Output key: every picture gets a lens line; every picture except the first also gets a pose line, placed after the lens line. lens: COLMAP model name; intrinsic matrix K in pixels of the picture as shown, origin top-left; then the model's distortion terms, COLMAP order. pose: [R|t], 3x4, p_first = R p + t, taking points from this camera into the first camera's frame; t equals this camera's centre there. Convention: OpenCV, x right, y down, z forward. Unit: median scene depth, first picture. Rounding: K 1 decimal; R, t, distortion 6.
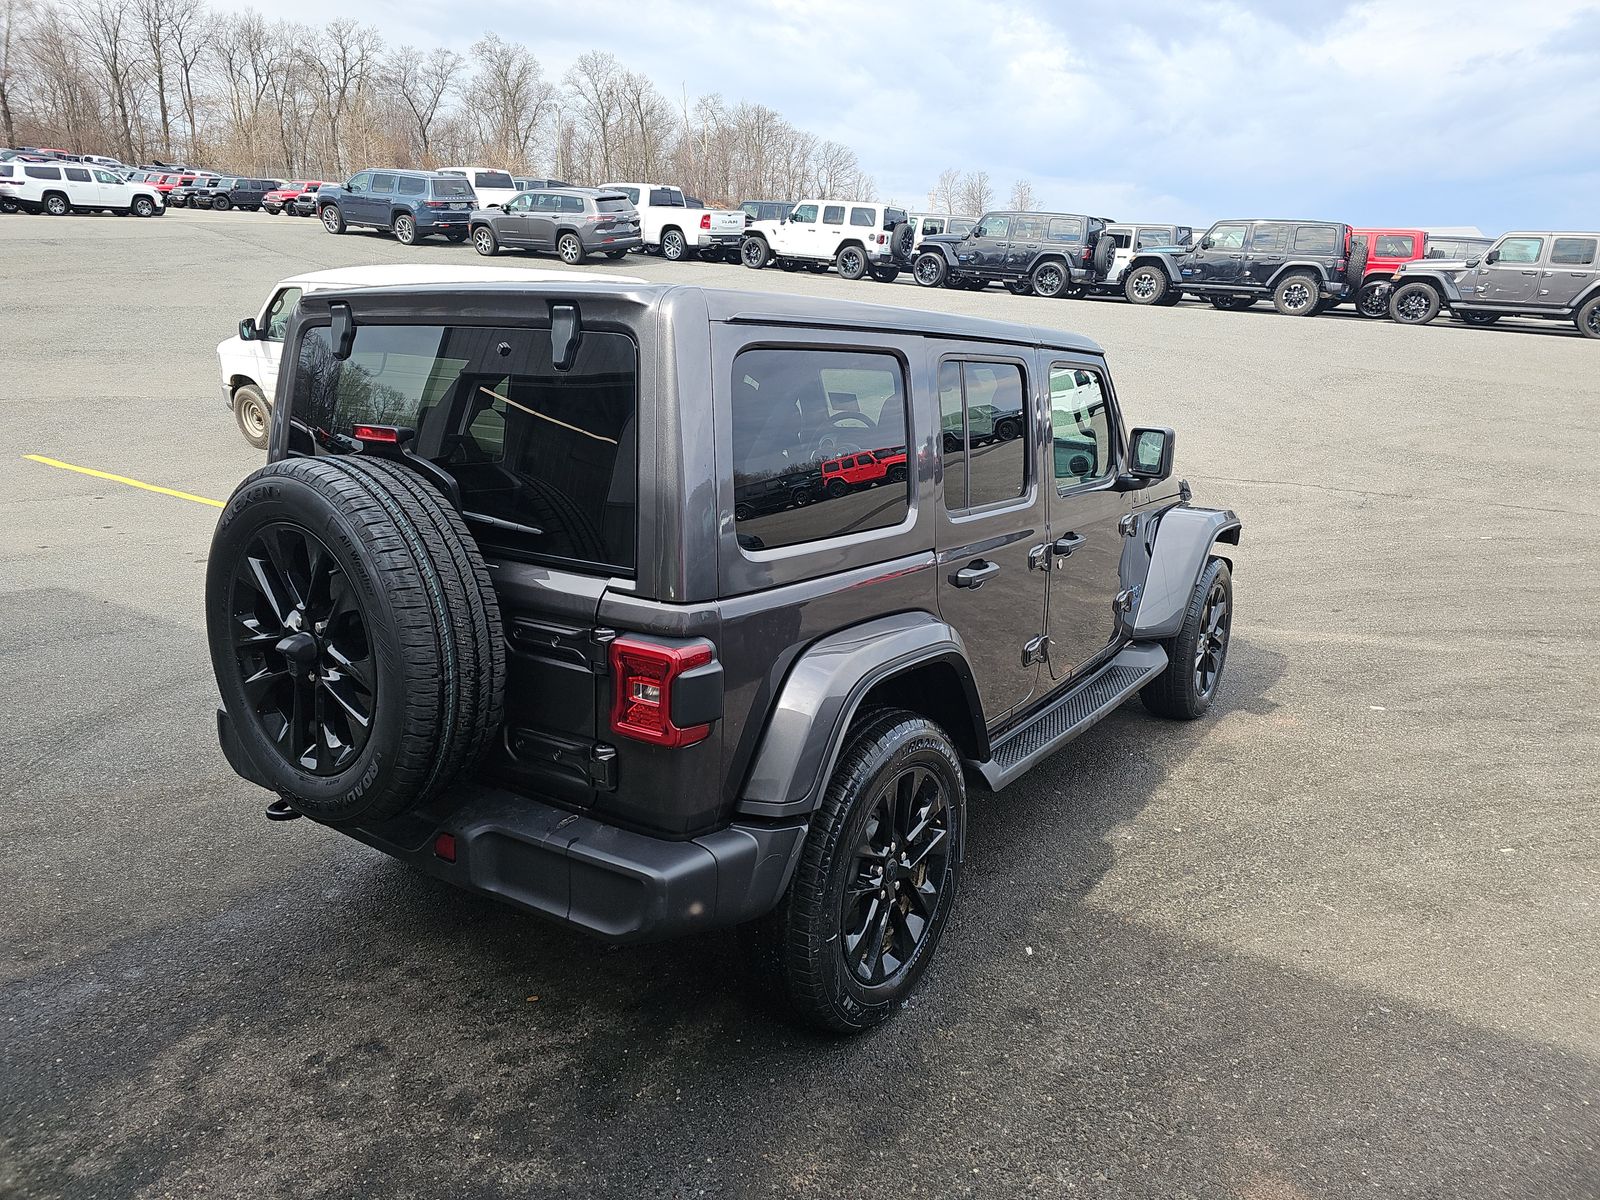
lens RADIAL K [[1055.6, 0, 797.5], [0, 1055.6, 581.6], [0, 0, 1]] dist [0.059026, -0.052288]
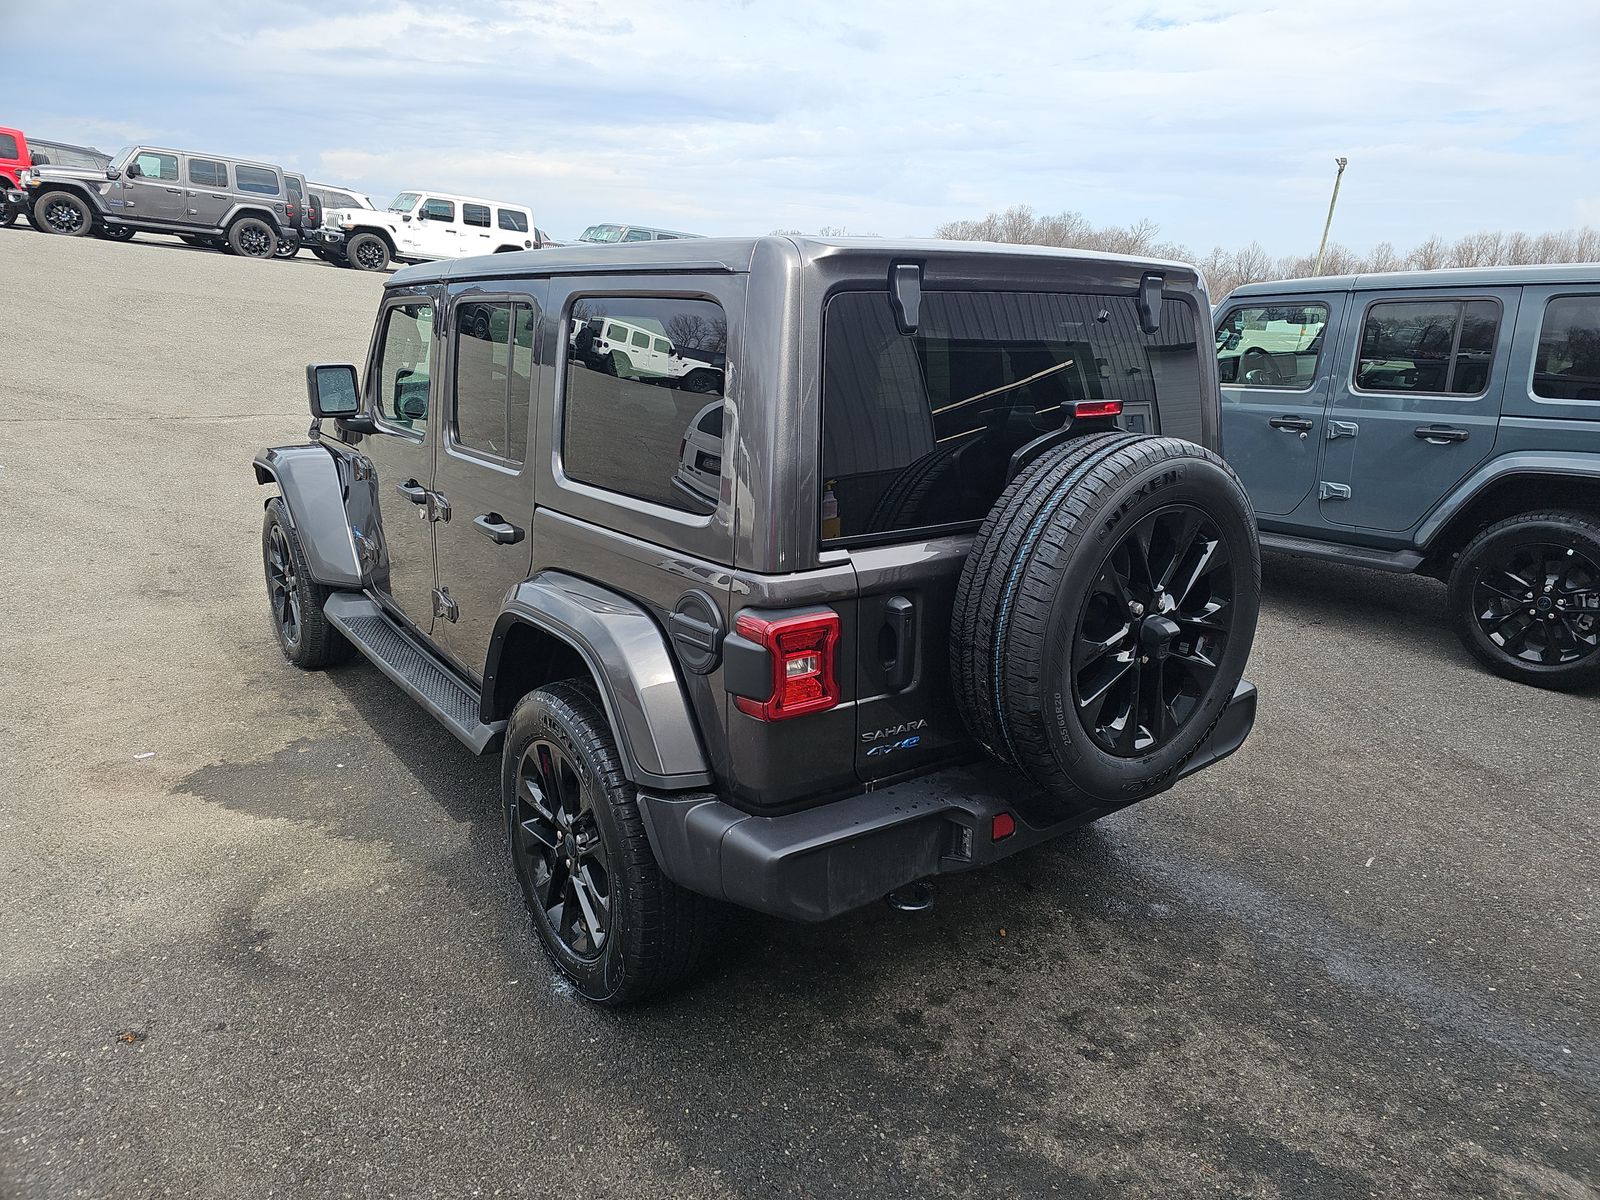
lens RADIAL K [[1057.0, 0, 807.3], [0, 1057.0, 607.0], [0, 0, 1]] dist [0.058153, -0.051674]
pose [[0.300263, -0.277882, 0.912482, -0.125235], [0.184762, 0.955450, 0.230169, -0.021210], [-0.935791, 0.099481, 0.338229, 0.083235]]
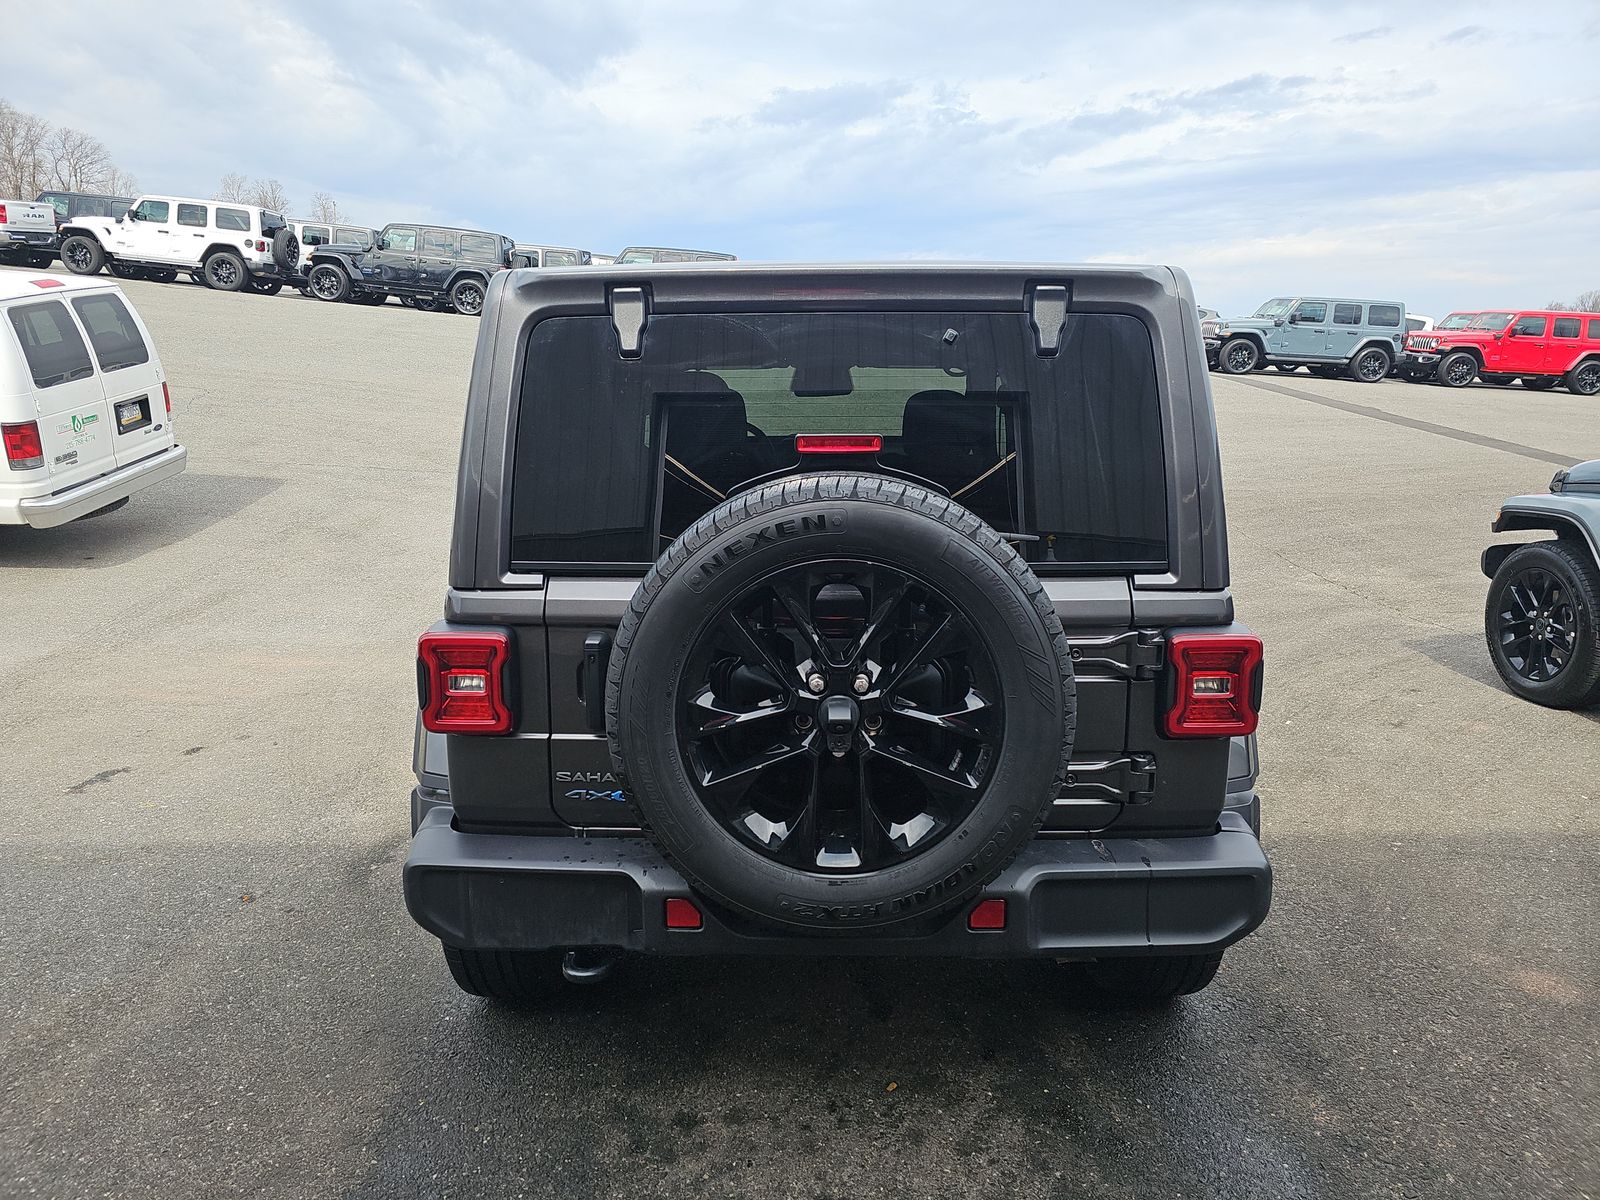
lens RADIAL K [[1056.0, 0, 797.6], [0, 1056.0, 597.0], [0, 0, 1]] dist [0.058133, -0.051121]
pose [[0.826672, -0.135440, 0.546140, -0.077559], [0.139014, 0.989671, 0.035012, -0.004923], [-0.545241, 0.046978, 0.836962, 0.030938]]
